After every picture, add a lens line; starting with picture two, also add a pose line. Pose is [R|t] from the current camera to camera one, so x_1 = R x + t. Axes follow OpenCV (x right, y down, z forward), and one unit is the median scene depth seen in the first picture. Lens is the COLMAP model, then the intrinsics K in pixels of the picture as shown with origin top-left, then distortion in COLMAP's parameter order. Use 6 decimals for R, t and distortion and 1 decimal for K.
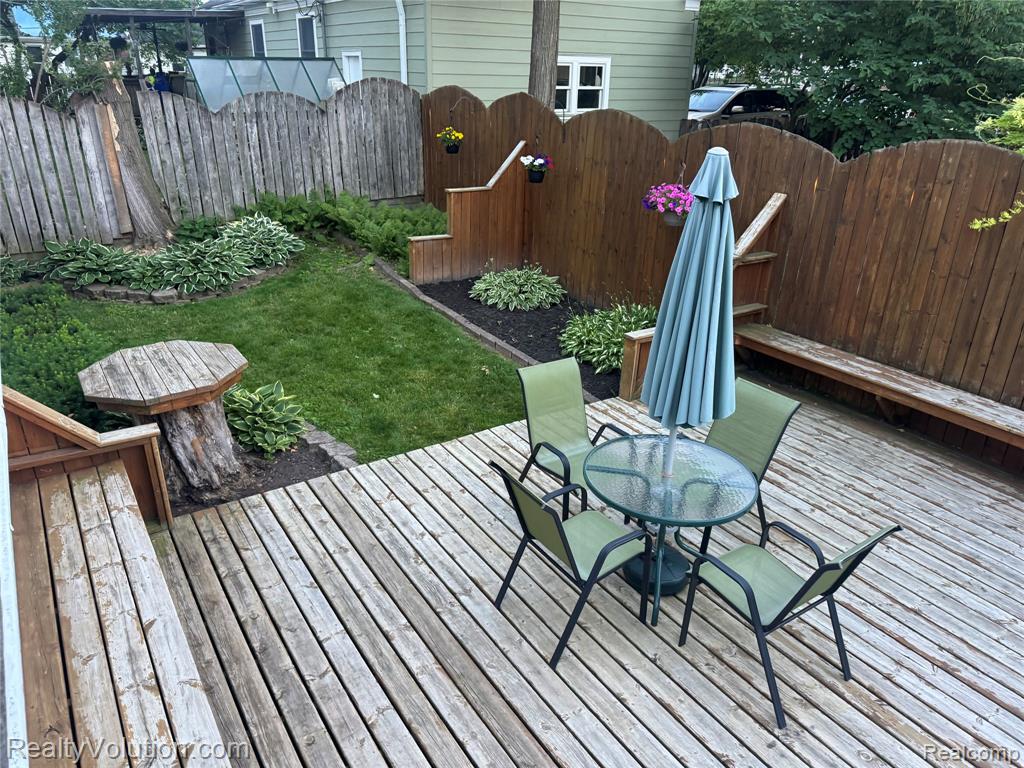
lens RADIAL K [[724.6, 0, 513.6], [0, 724.6, 394.0], [0, 0, 1]] dist [0.088476, -0.123522]
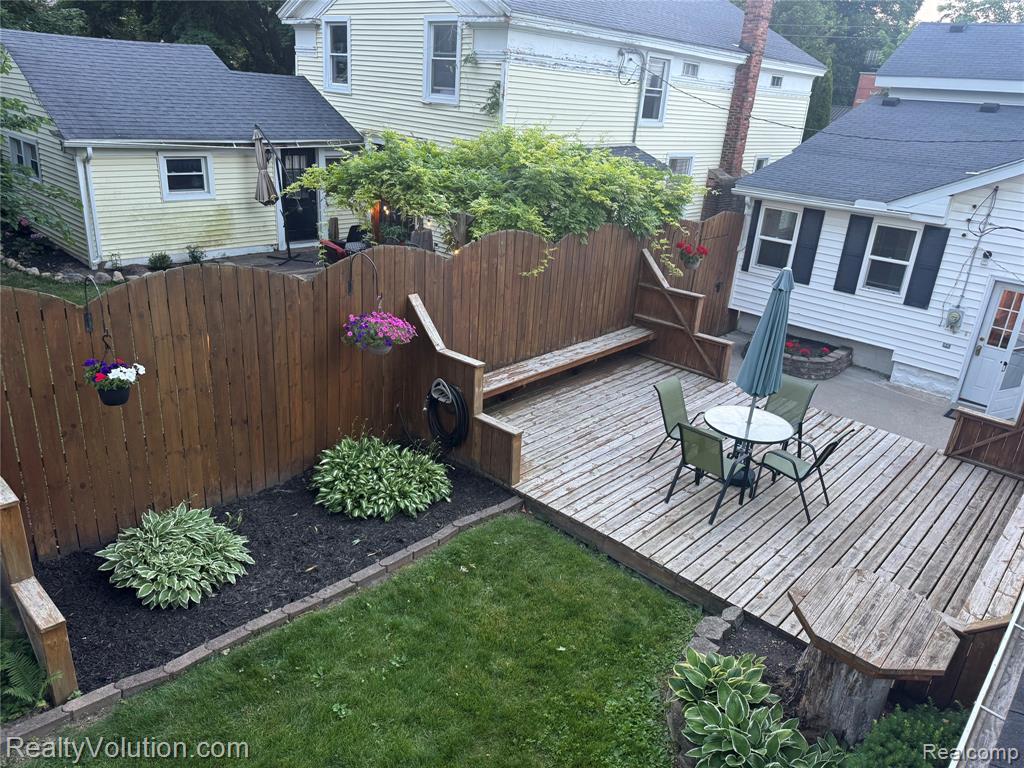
lens RADIAL K [[725.0, 0, 511.2], [0, 725.0, 380.5], [0, 0, 1]] dist [0.087310, -0.108987]
pose [[-0.238498, -0.394166, 0.887554, -0.552691], [0.325072, 0.828804, 0.455426, -0.450181], [-0.915121, 0.397137, -0.069536, 0.687409]]
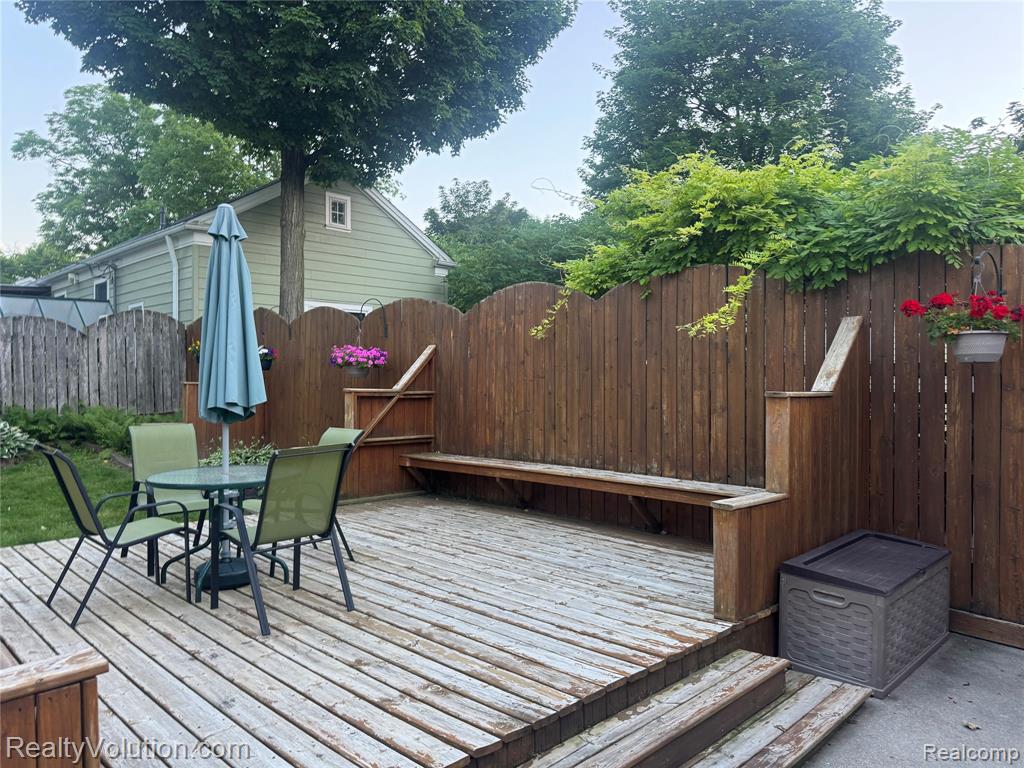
lens RADIAL K [[725.0, 0, 511.2], [0, 725.0, 380.5], [0, 0, 1]] dist [0.087310, -0.108987]
pose [[0.981477, -0.024230, 0.190039, 0.180145], [0.098156, 0.915476, -0.390216, 0.194747], [-0.164522, 0.401642, 0.900898, -0.081197]]
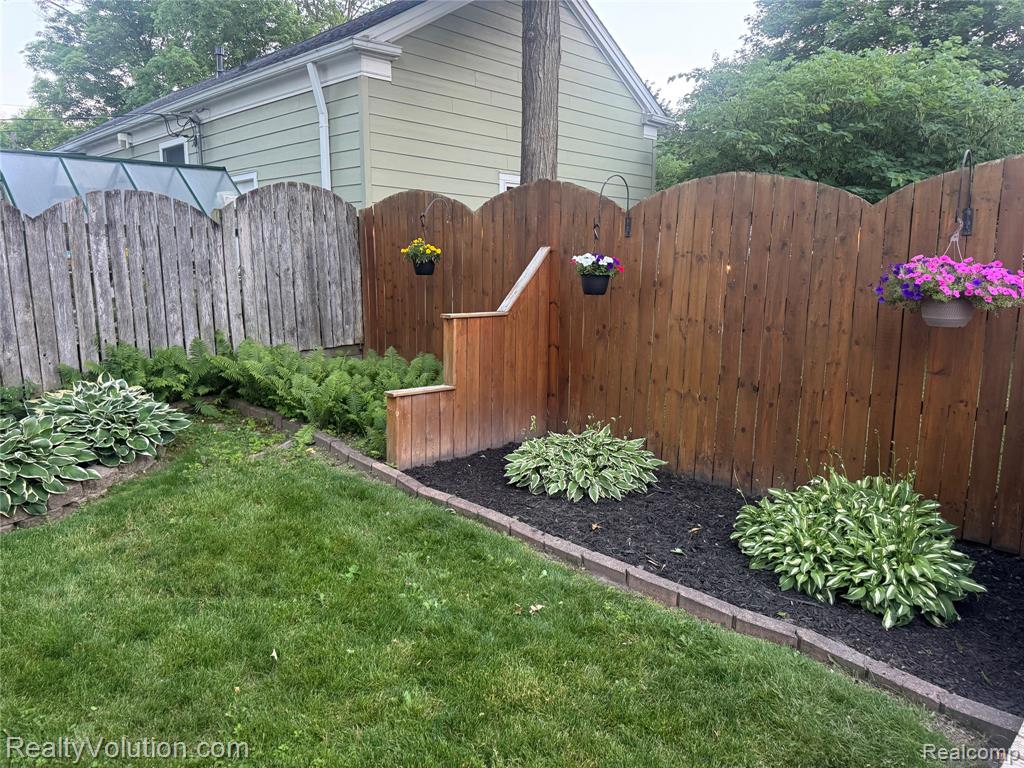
lens RADIAL K [[713.9, 0, 525.3], [0, 713.9, 387.1], [0, 0, 1]] dist [0.049316, -0.054039]
pose [[0.974885, -0.055666, 0.215641, -0.155364], [0.106286, 0.967169, -0.230839, -0.071261], [-0.195712, 0.247961, 0.948795, 0.415903]]
